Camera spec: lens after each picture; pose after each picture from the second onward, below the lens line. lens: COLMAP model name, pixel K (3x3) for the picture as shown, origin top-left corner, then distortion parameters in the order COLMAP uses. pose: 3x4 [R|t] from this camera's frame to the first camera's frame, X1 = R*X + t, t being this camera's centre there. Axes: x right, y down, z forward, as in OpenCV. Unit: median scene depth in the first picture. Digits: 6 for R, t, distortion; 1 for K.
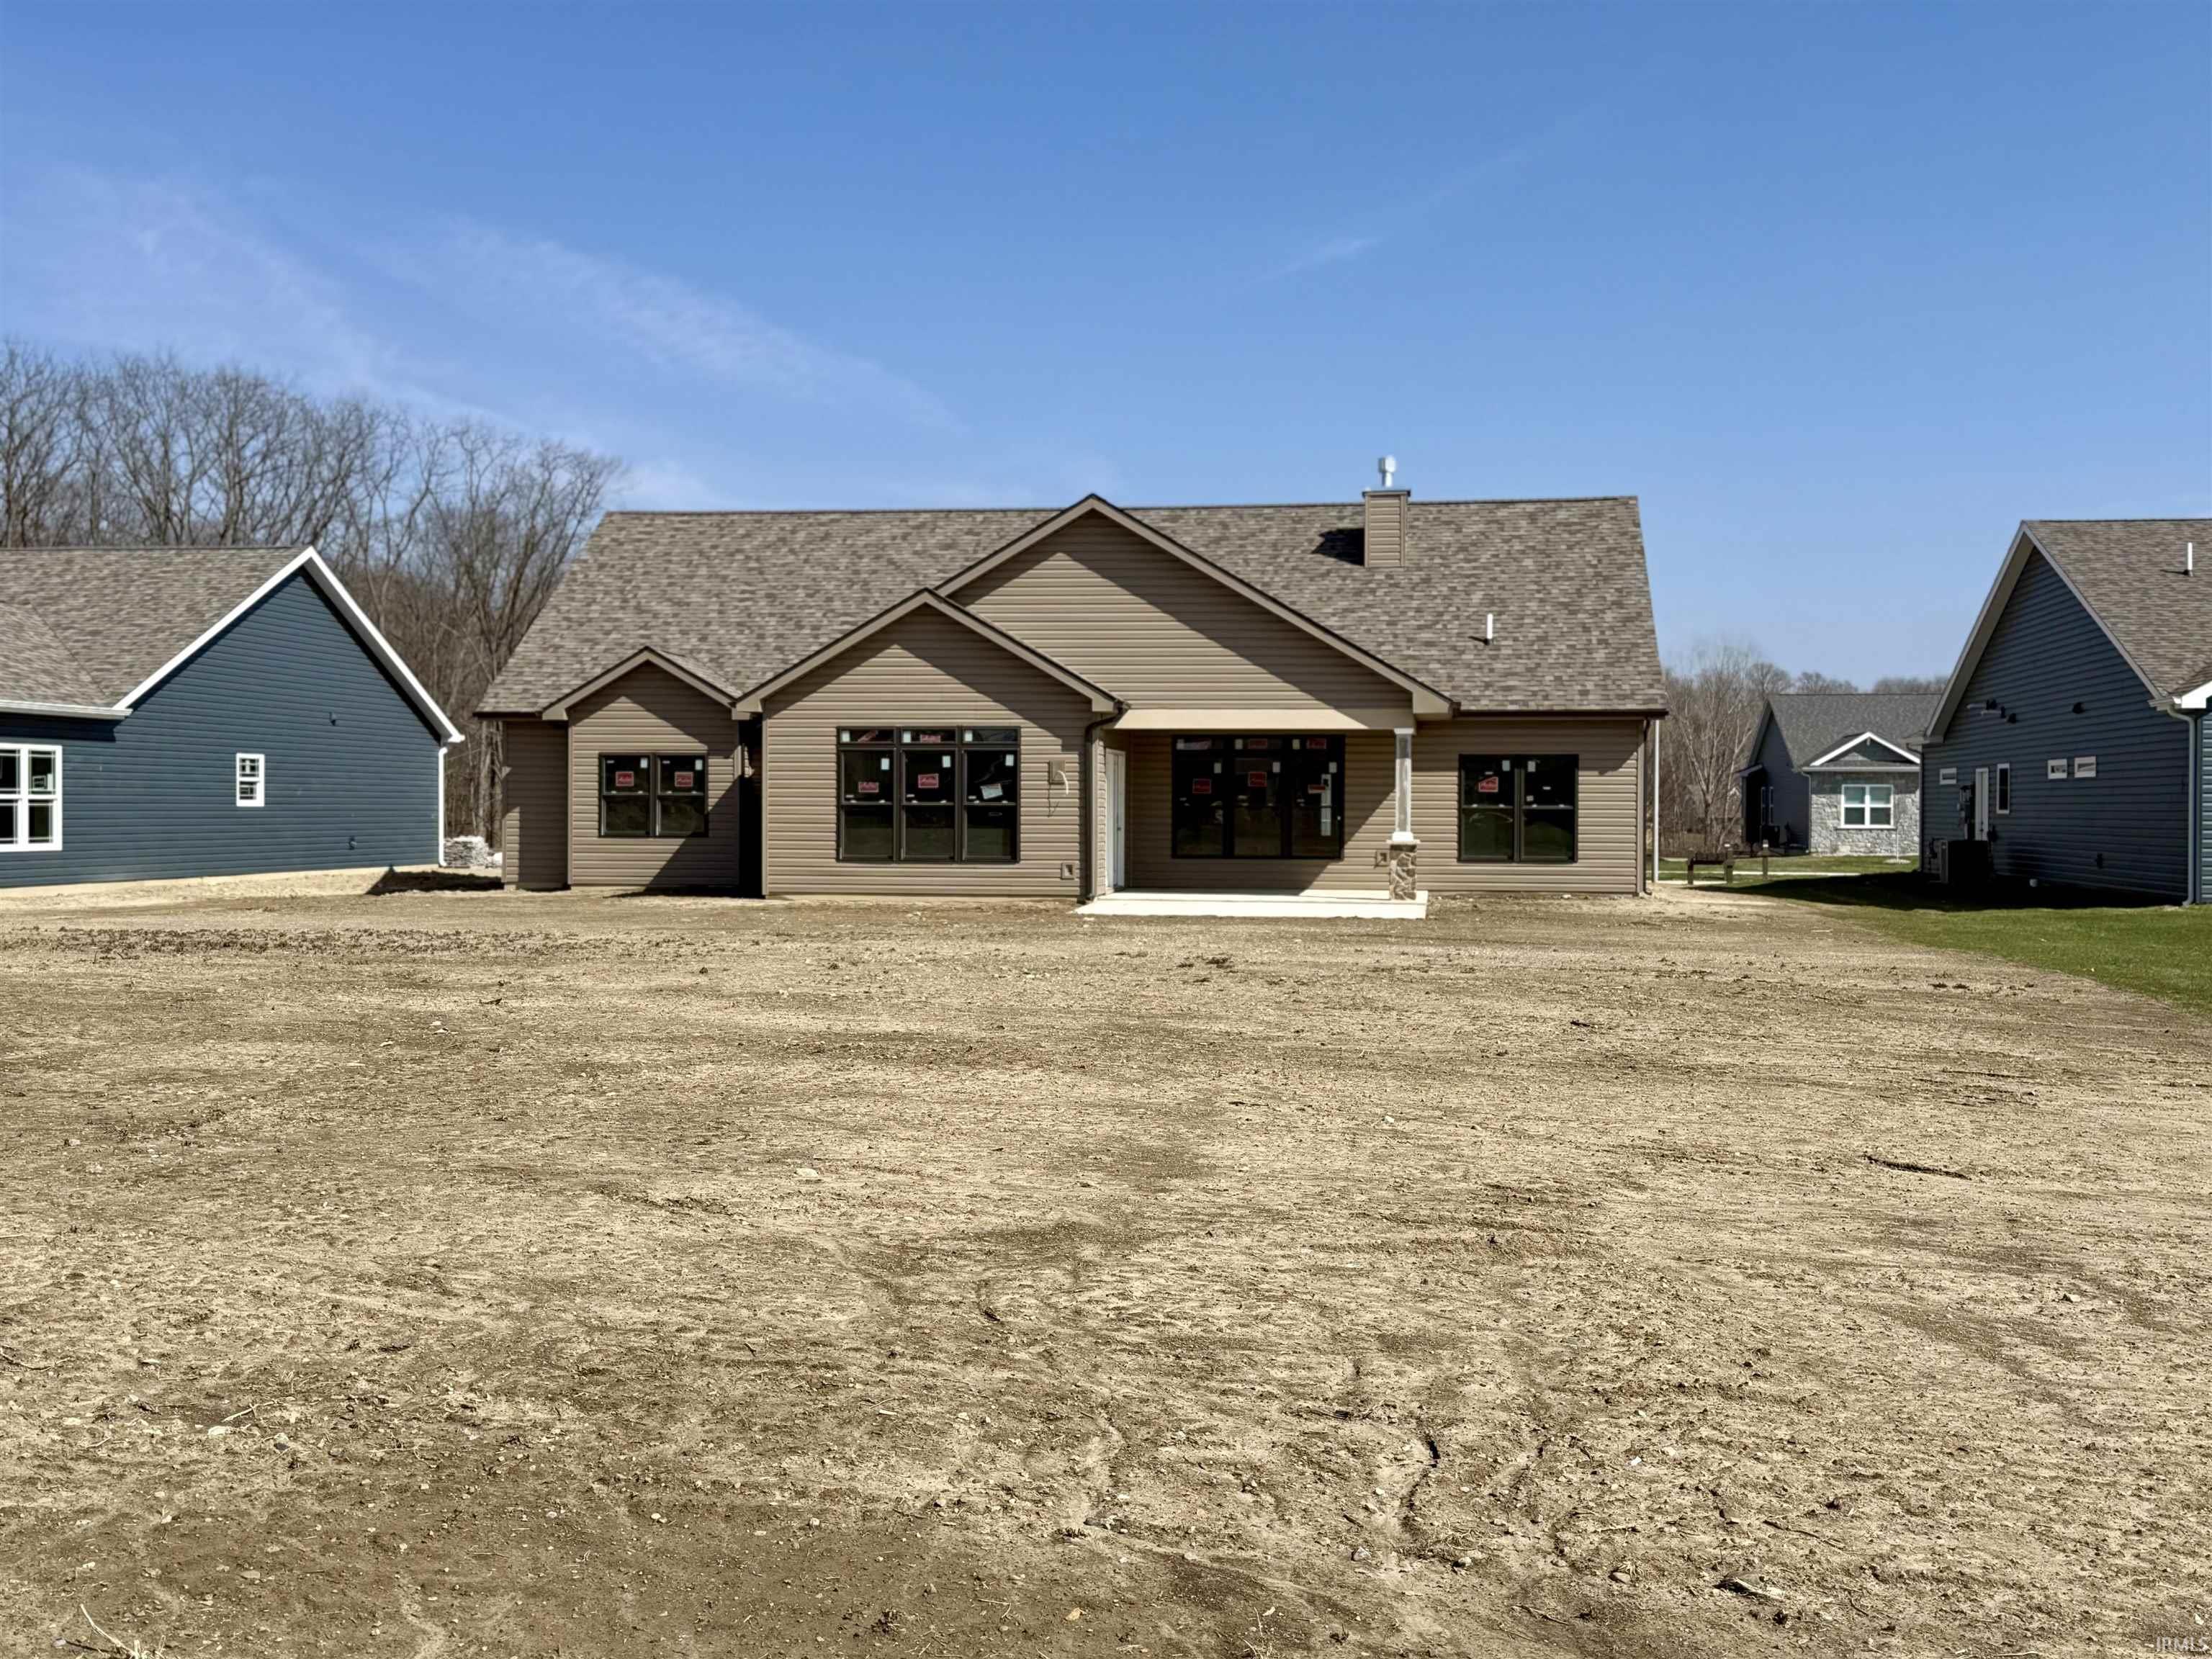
lens RADIAL K [[2329.6, 0, 1107.2], [0, 2329.6, 826.0], [0, 0, 1]] dist [0.015091, 0.000000]
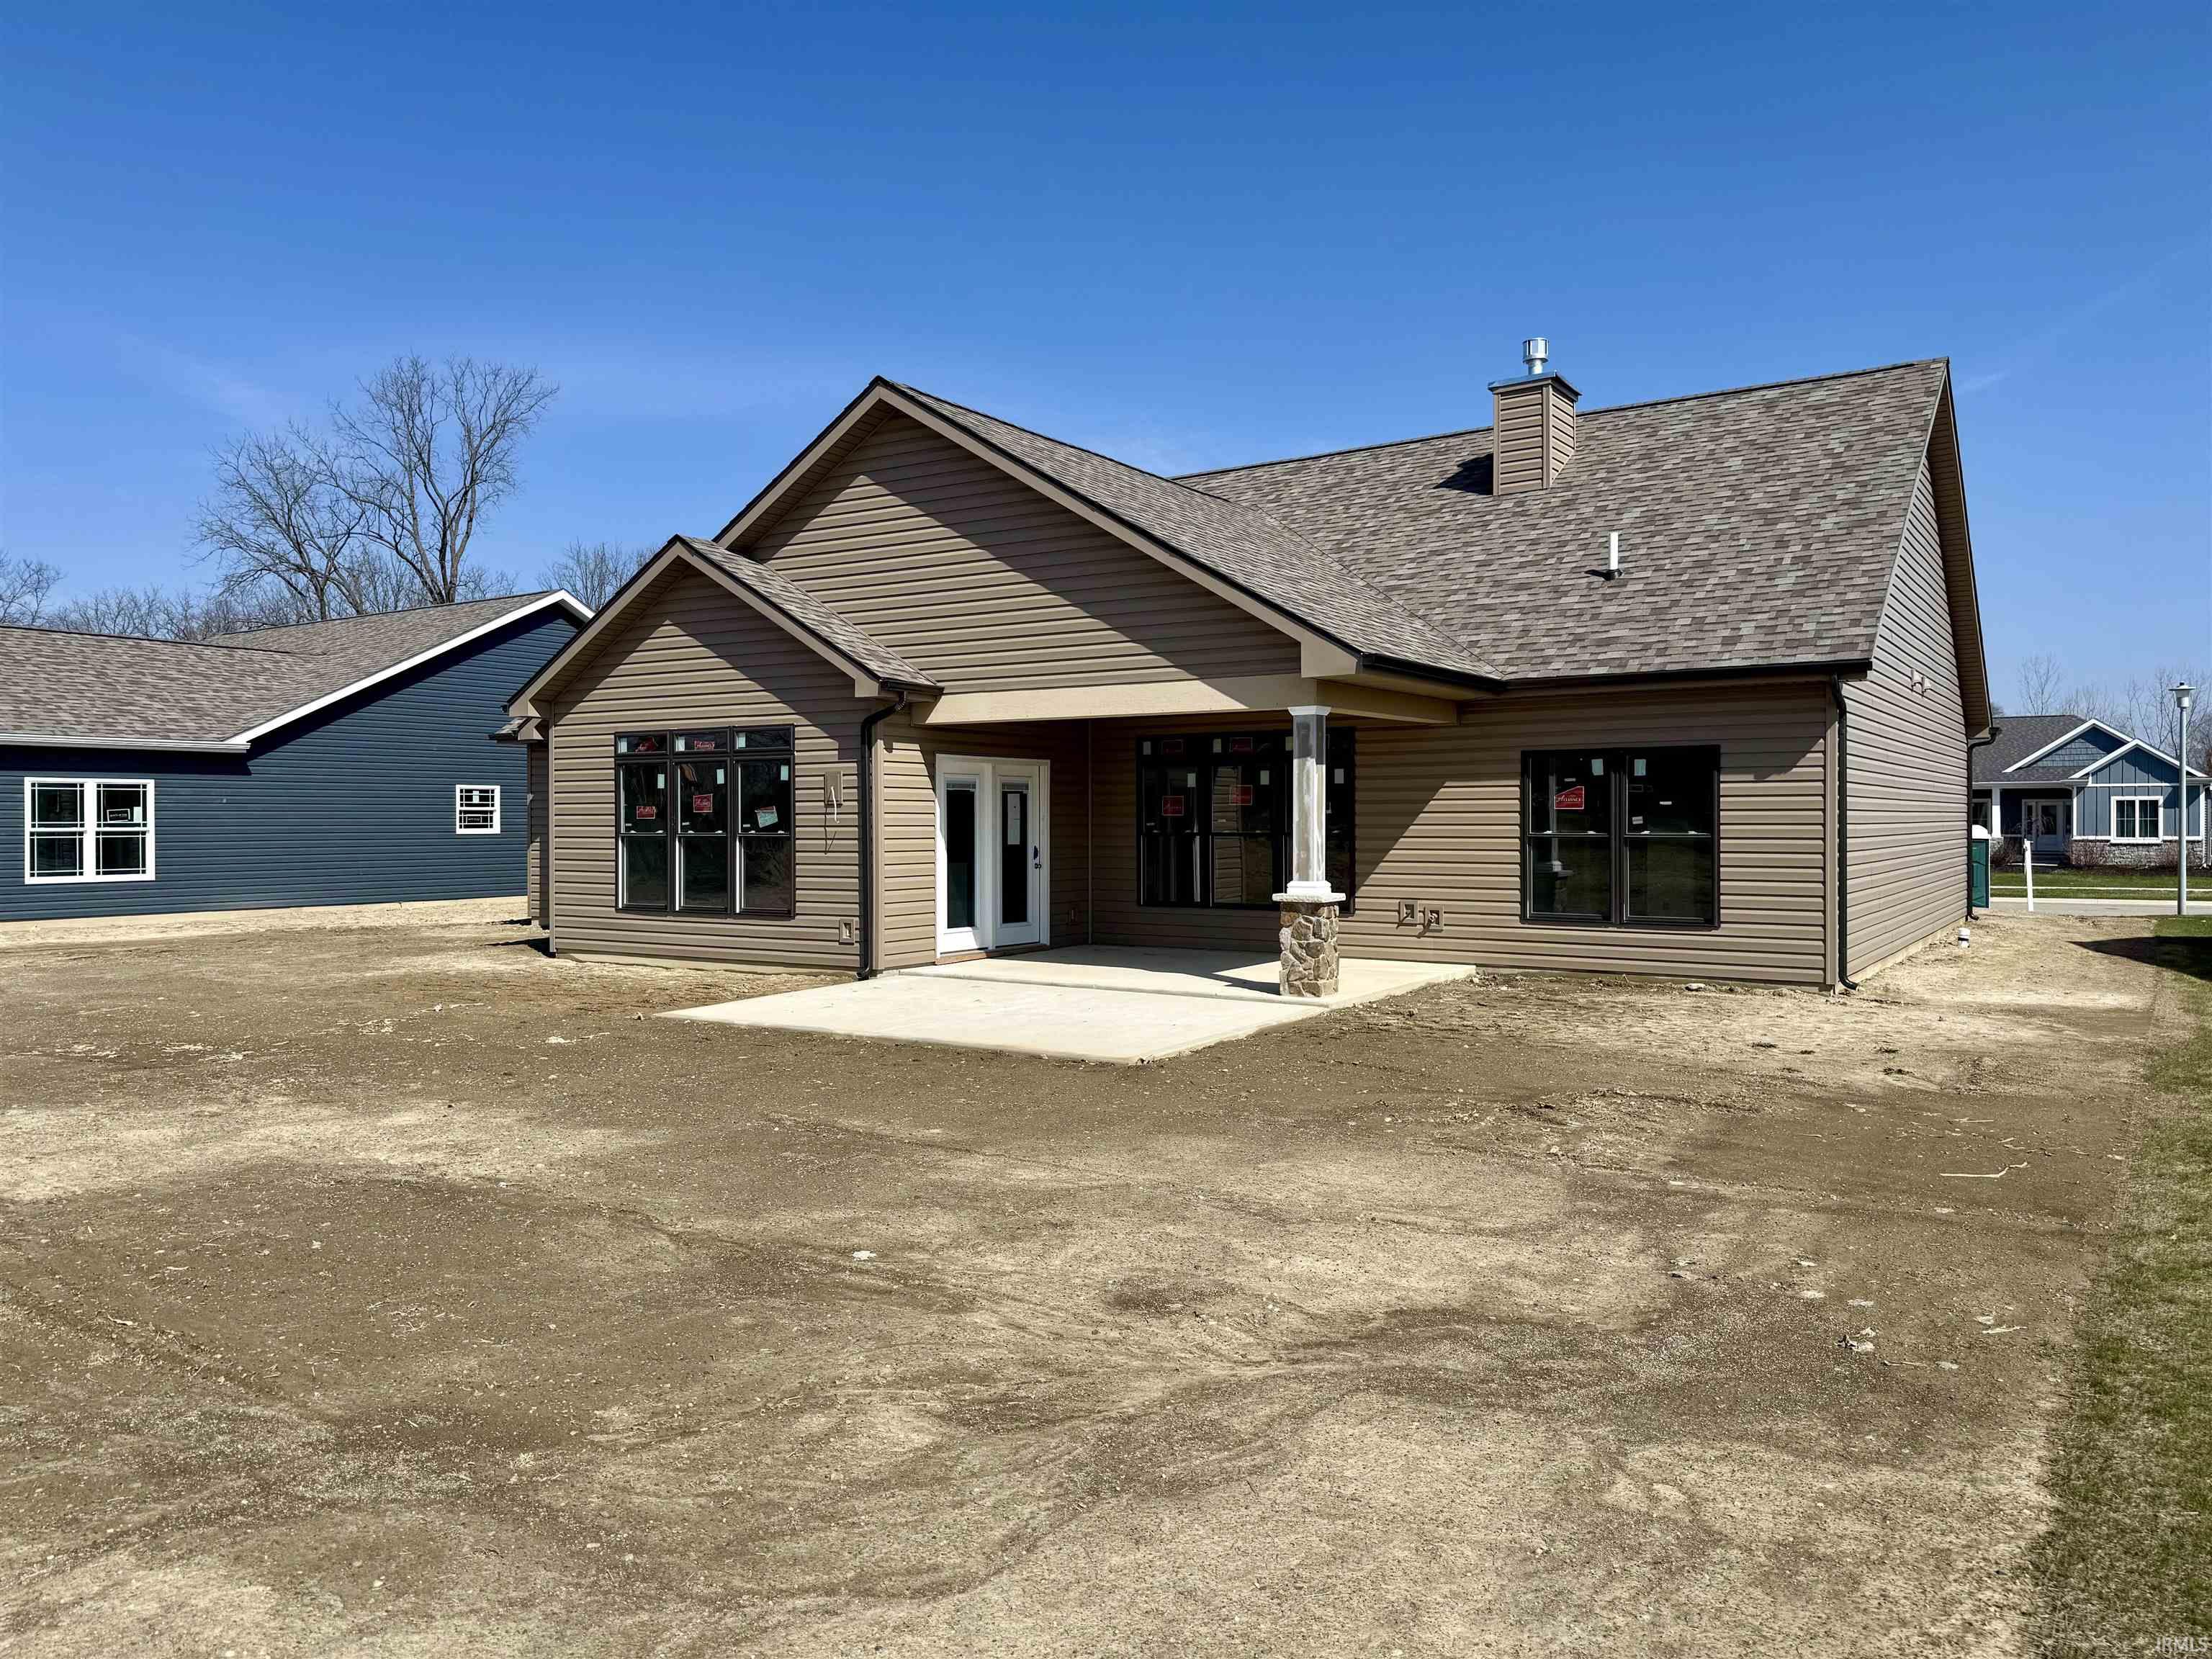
lens RADIAL K [[1549.4, 0, 1105.7], [0, 1549.4, 836.9], [0, 0, 1]] dist [0.000978, -0.013975]
pose [[0.897683, -0.002064, -0.440637, 0.250308], [0.003092, 0.999994, 0.001616, -0.009171], [0.440631, -0.002813, 0.897684, 0.614935]]
